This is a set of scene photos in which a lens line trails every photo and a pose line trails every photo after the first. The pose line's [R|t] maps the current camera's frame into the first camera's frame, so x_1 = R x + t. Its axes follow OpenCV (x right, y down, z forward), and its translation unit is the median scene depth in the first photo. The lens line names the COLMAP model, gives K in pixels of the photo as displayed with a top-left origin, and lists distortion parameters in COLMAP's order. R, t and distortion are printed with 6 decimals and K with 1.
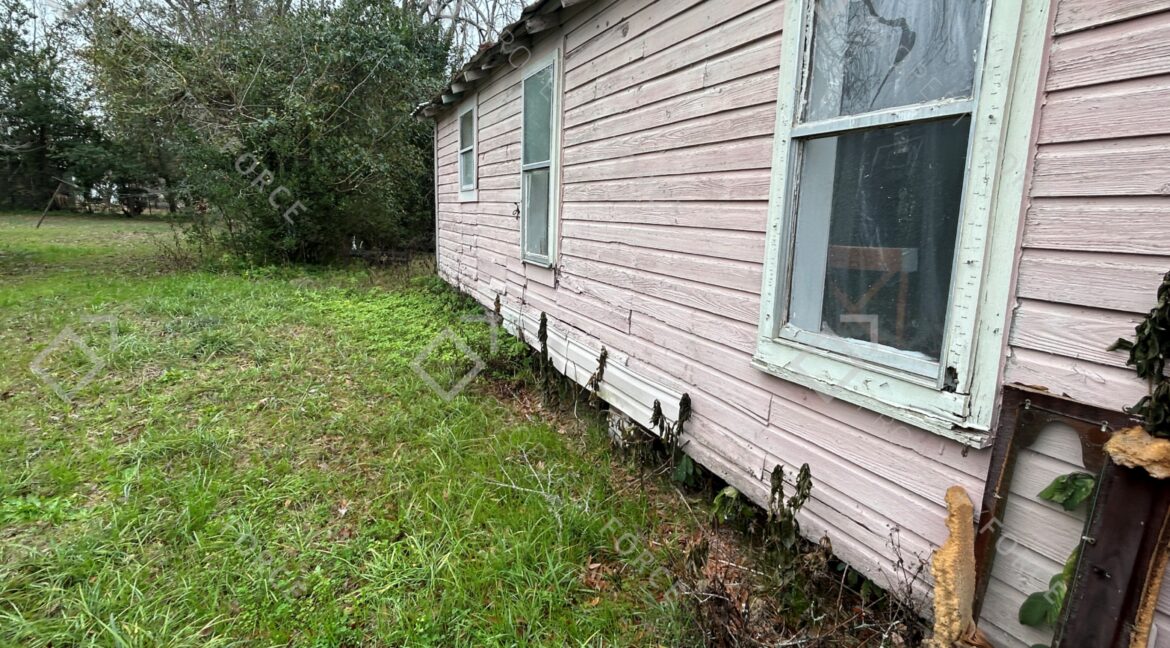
lens RADIAL K [[602.7, 0, 580.0], [0, 602.7, 318.2], [0, 0, 1]] dist [-0.009441, 0.004722]
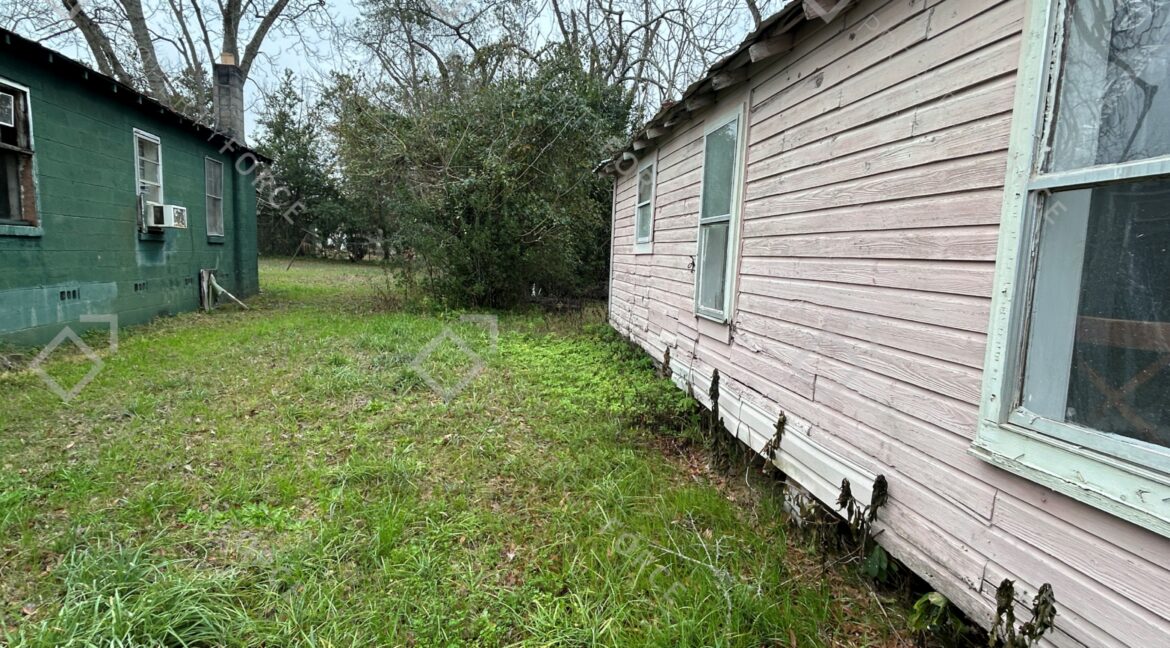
lens RADIAL K [[602.7, 0, 580.4], [0, 602.7, 320.6], [0, 0, 1]] dist [-0.009441, 0.004722]
pose [[0.961542, 0.040318, -0.271684, -0.010954], [-0.061139, 0.995768, -0.068610, -0.007878], [0.267768, 0.082582, 0.959938, 0.009877]]
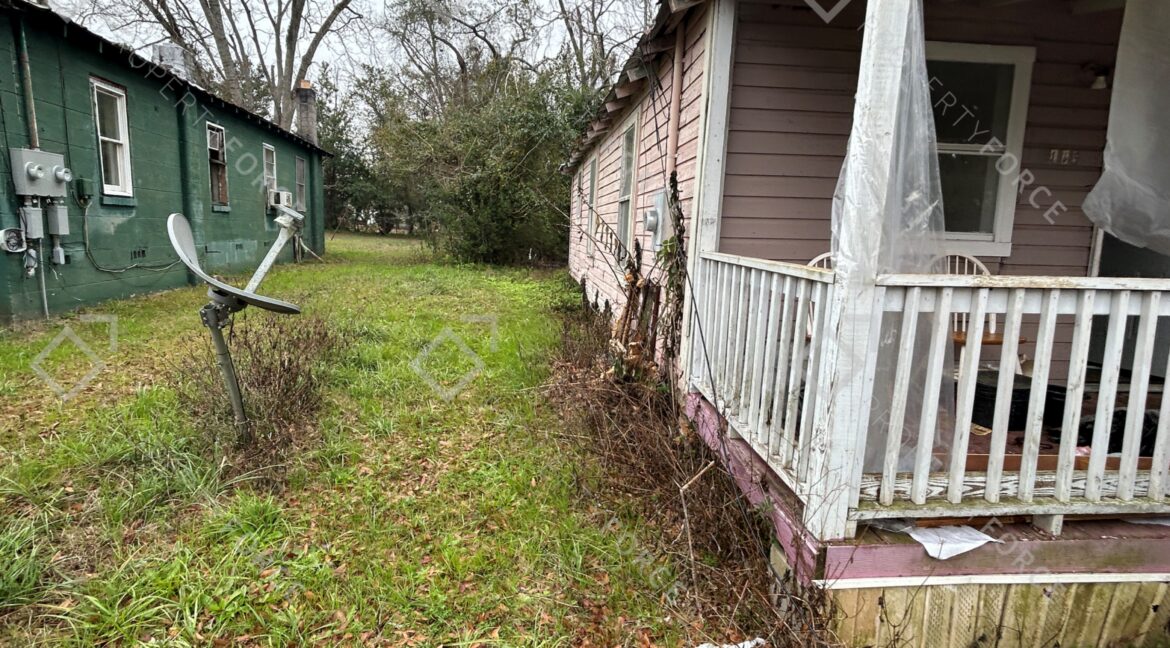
lens RADIAL K [[602.7, 0, 583.3], [0, 602.7, 323.6], [0, 0, 1]] dist [-0.009441, 0.004722]
pose [[0.953386, 0.062470, -0.295216, 0.446503], [-0.072767, 0.997060, -0.024014, 0.158487], [0.292847, 0.044377, 0.955129, -0.771608]]
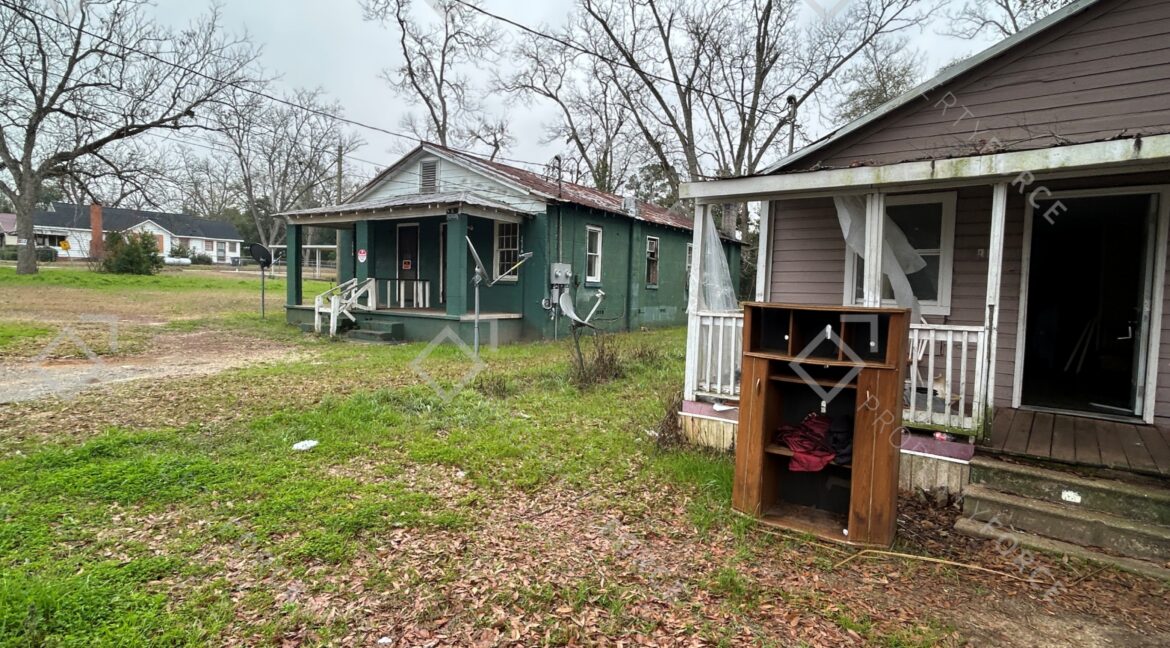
lens RADIAL K [[602.7, 0, 584.8], [0, 602.7, 326.7], [0, 0, 1]] dist [-0.009441, 0.004722]
pose [[0.484958, 0.055360, -0.872784, 1.381742], [-0.177540, 0.983445, -0.036270, 0.212609], [0.856327, 0.172544, 0.486758, -1.099496]]
